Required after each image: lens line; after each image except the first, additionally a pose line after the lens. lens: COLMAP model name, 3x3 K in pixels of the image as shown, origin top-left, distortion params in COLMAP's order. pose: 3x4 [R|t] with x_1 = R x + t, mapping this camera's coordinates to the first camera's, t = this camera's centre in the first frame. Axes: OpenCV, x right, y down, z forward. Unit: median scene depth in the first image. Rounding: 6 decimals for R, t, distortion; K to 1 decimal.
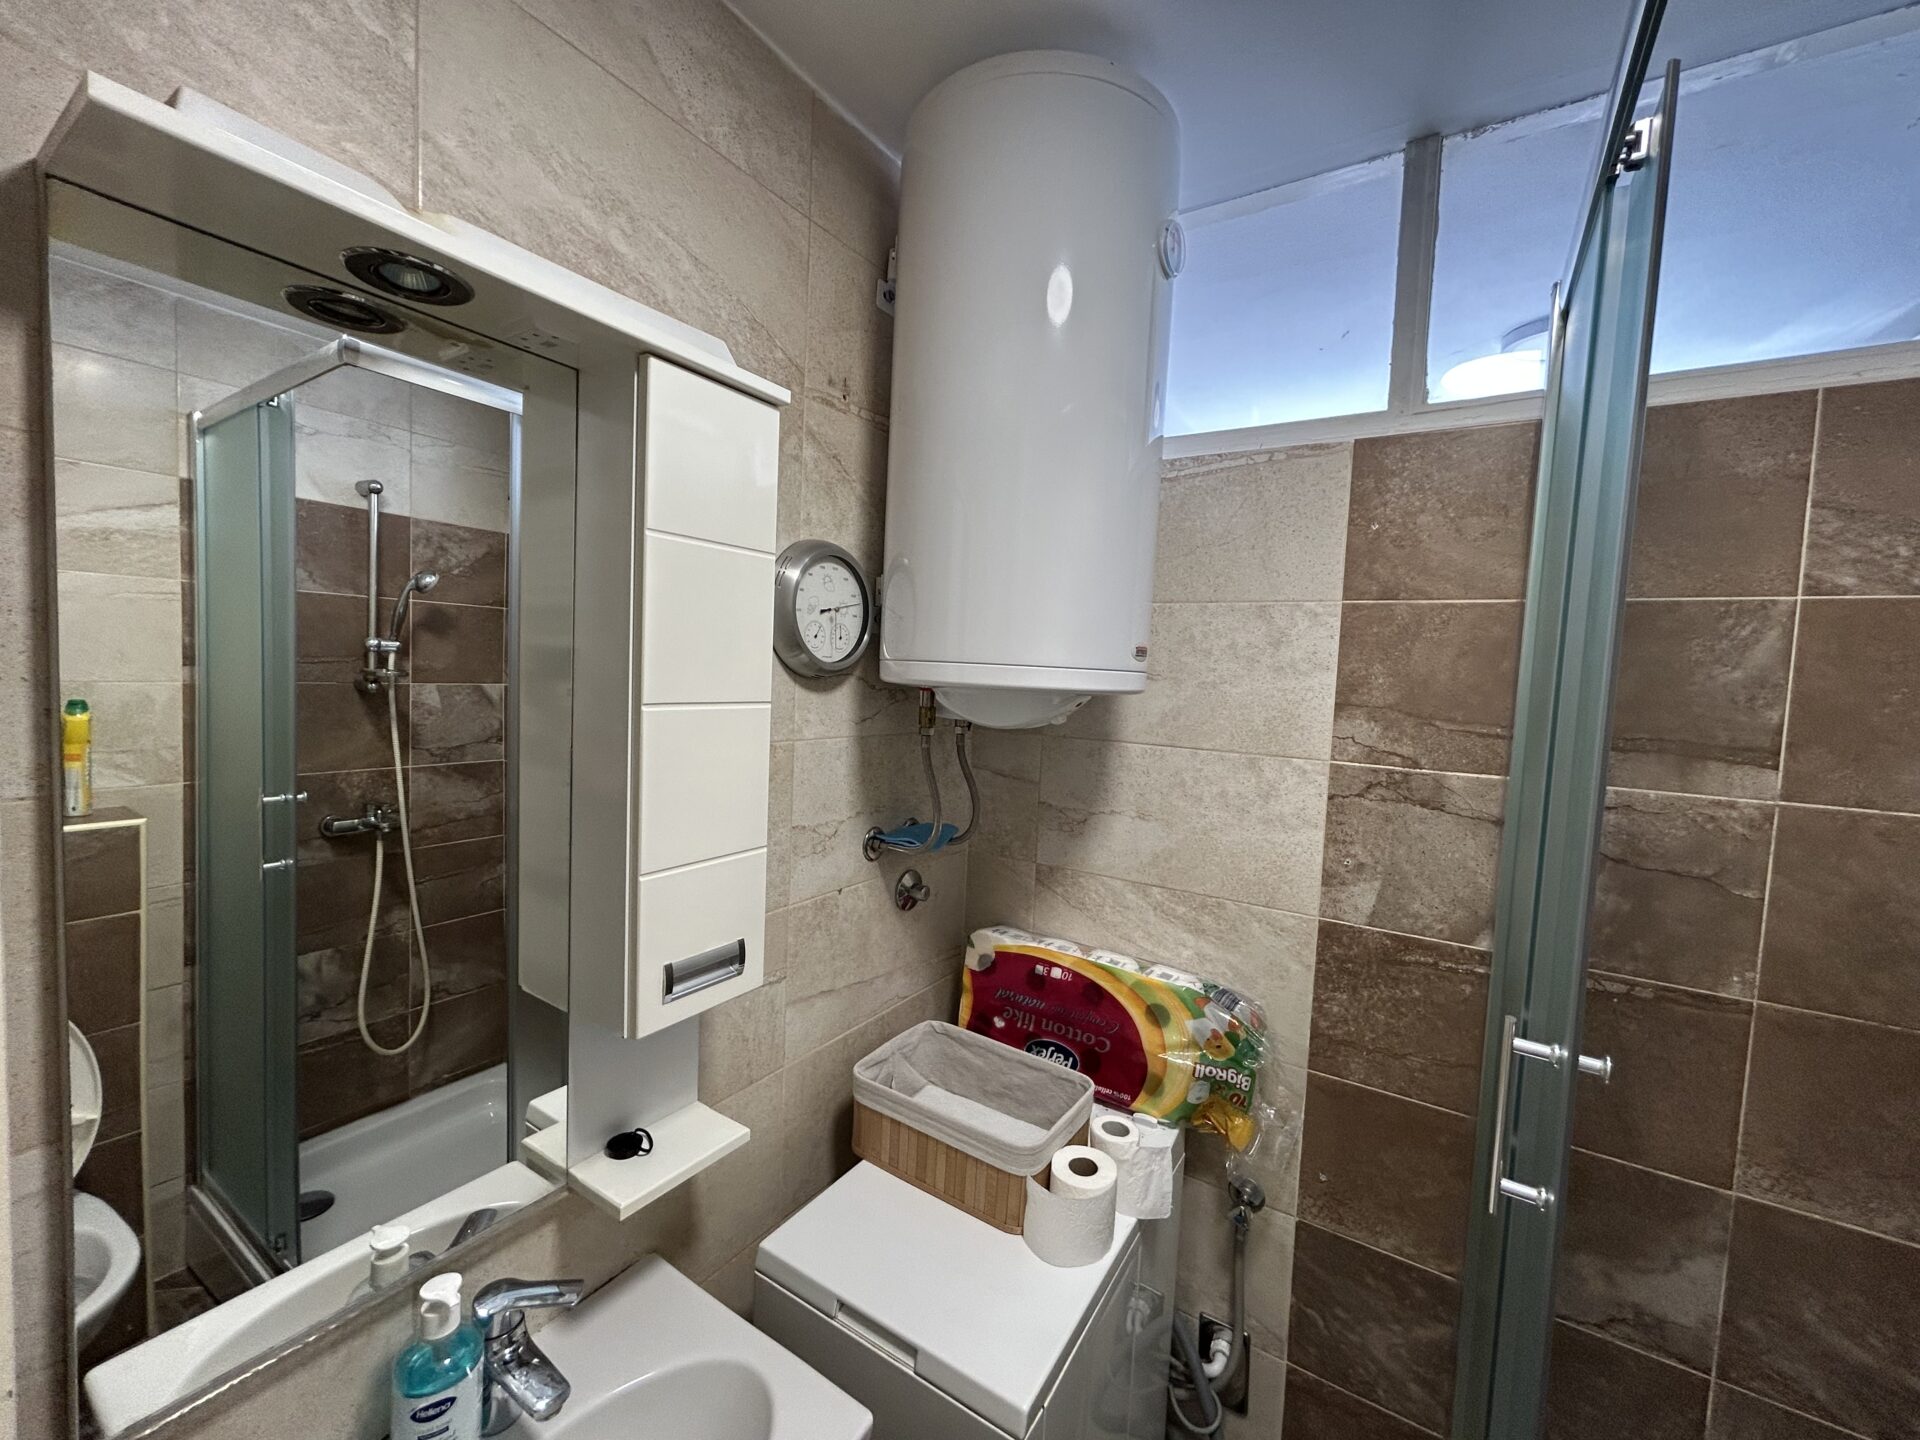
lens RADIAL K [[776.6, 0, 955.5], [0, 776.6, 718.8], [0, 0, 1]] dist [-0.003034, 0.002228]
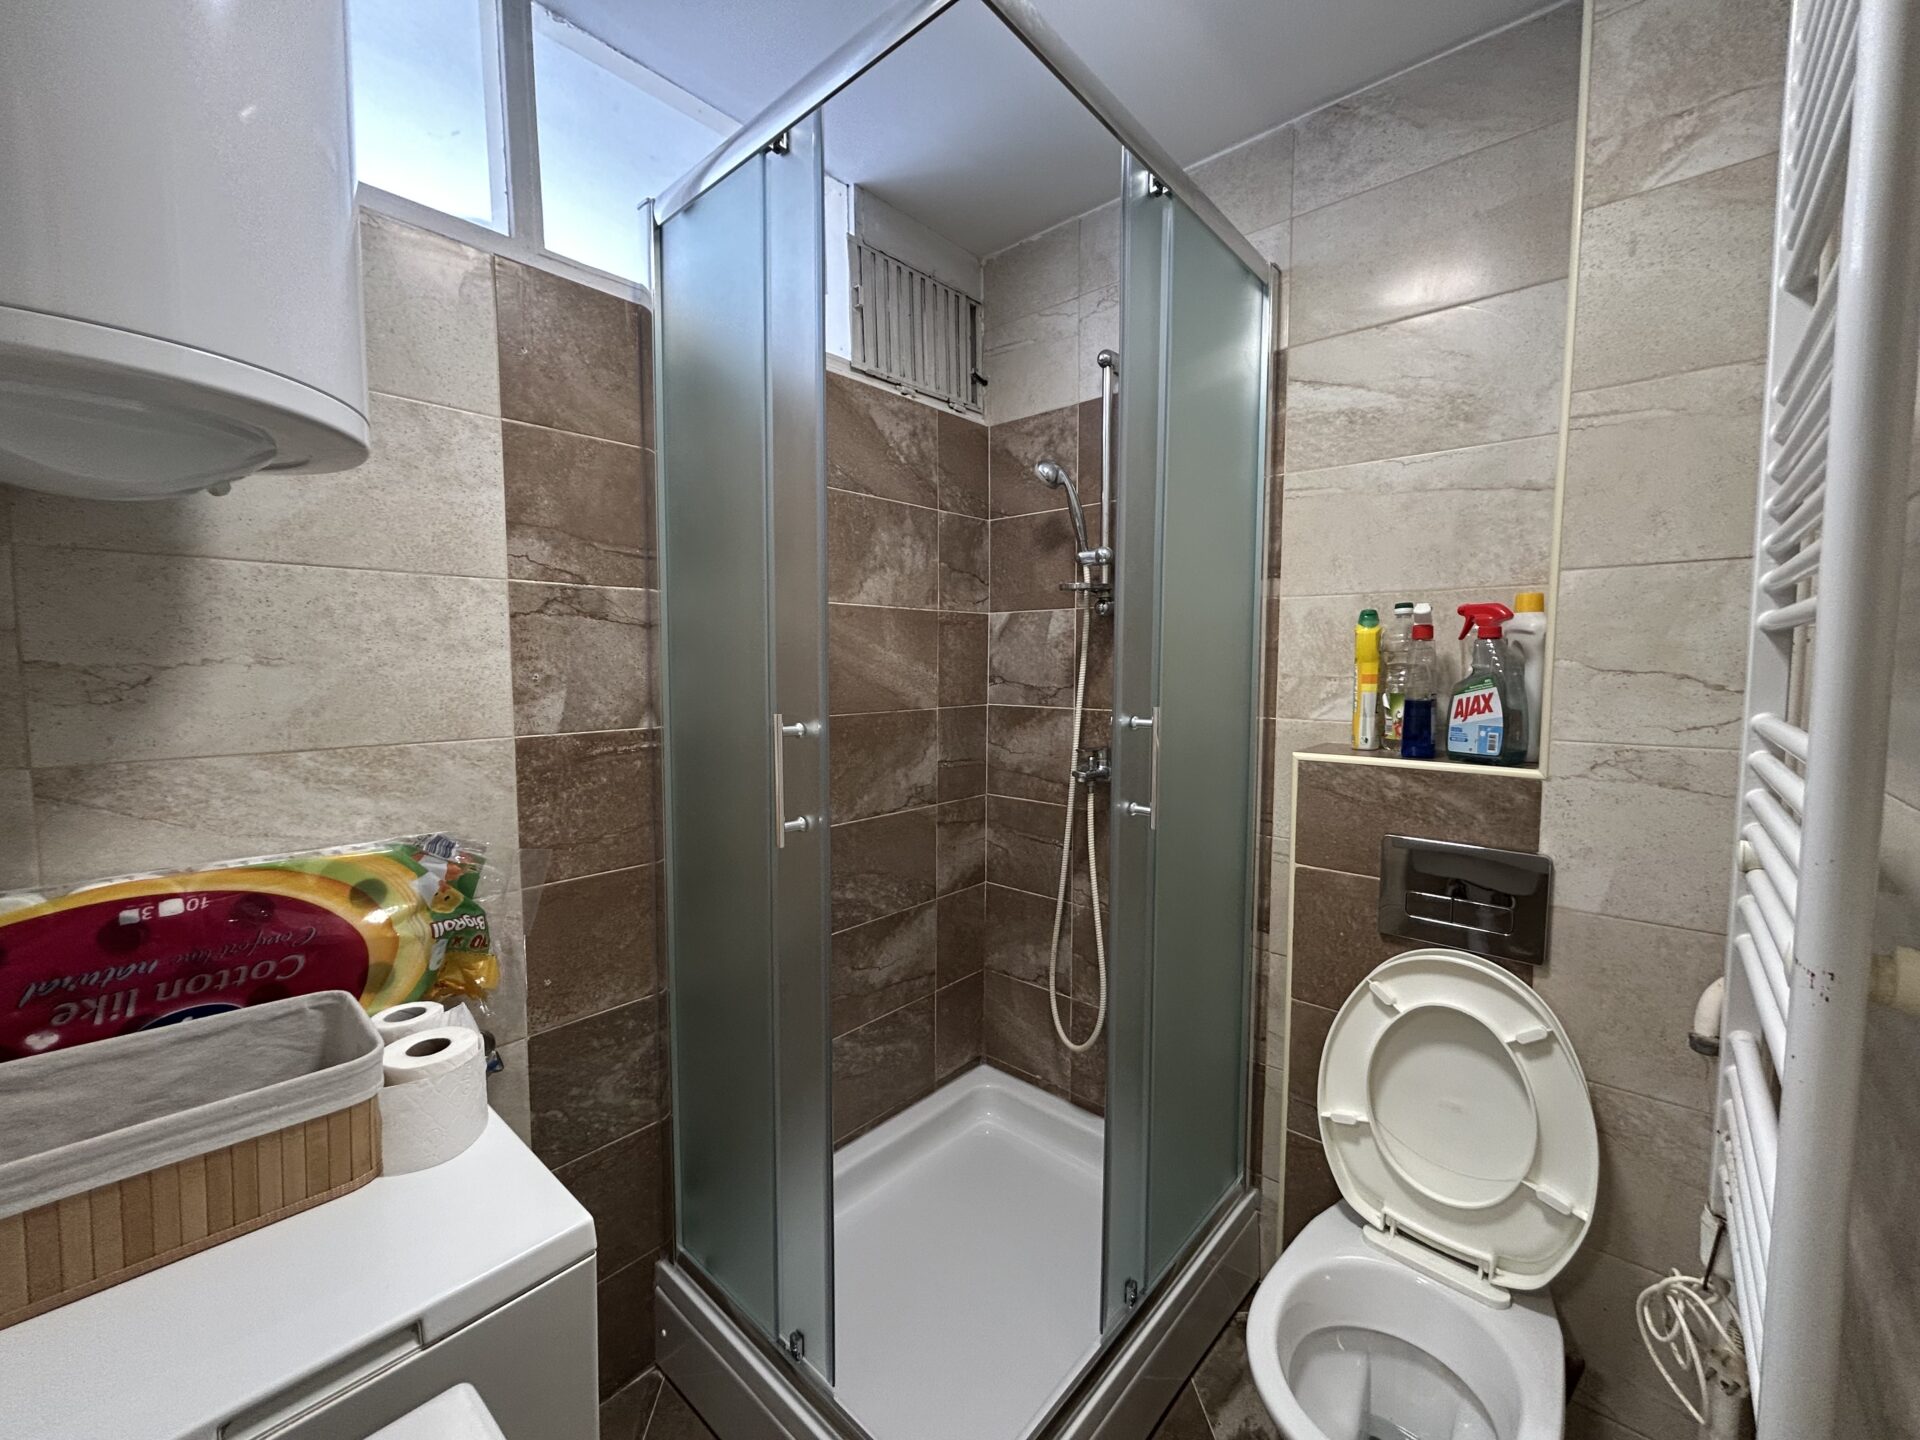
lens RADIAL K [[776.6, 0, 955.5], [0, 776.6, 718.8], [0, 0, 1]] dist [-0.003034, 0.002228]
pose [[0.157156, -0.118456, 0.980444, -0.434367], [0.068729, 0.991685, 0.108797, 0.163852], [-0.985179, 0.050287, 0.163991, 0.270158]]
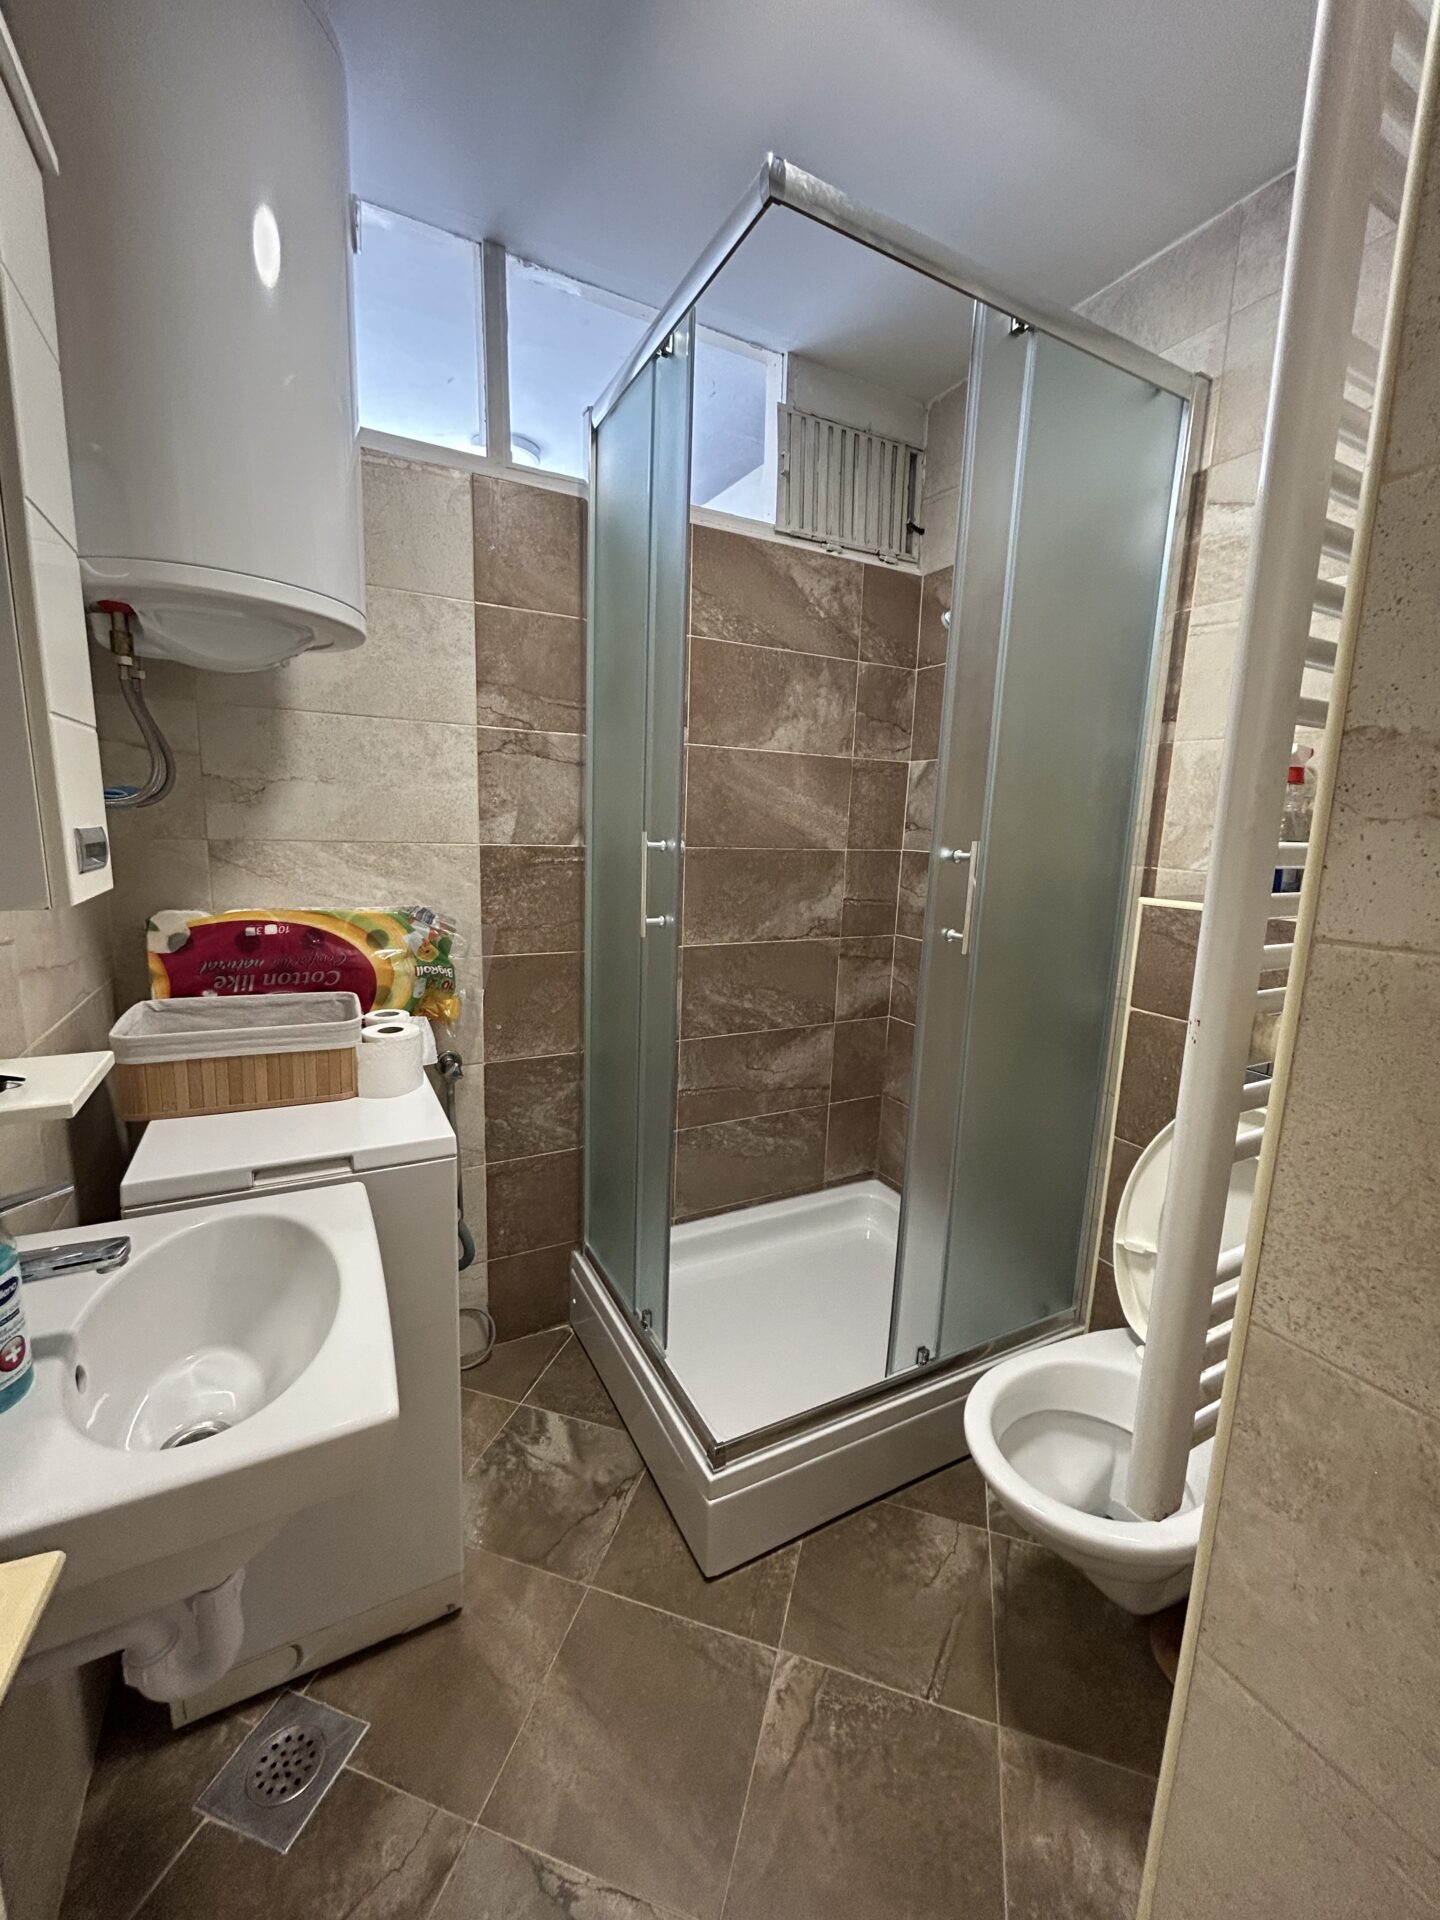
lens RADIAL K [[776.6, 0, 722.2], [0, 776.6, 957.5], [0, 0, 1]] dist [-0.003034, 0.002228]
pose [[0.490845, -0.178960, 0.852669, -0.537606], [0.042933, 0.982456, 0.181485, 0.224795], [-0.870188, -0.052473, 0.489917, -0.061958]]
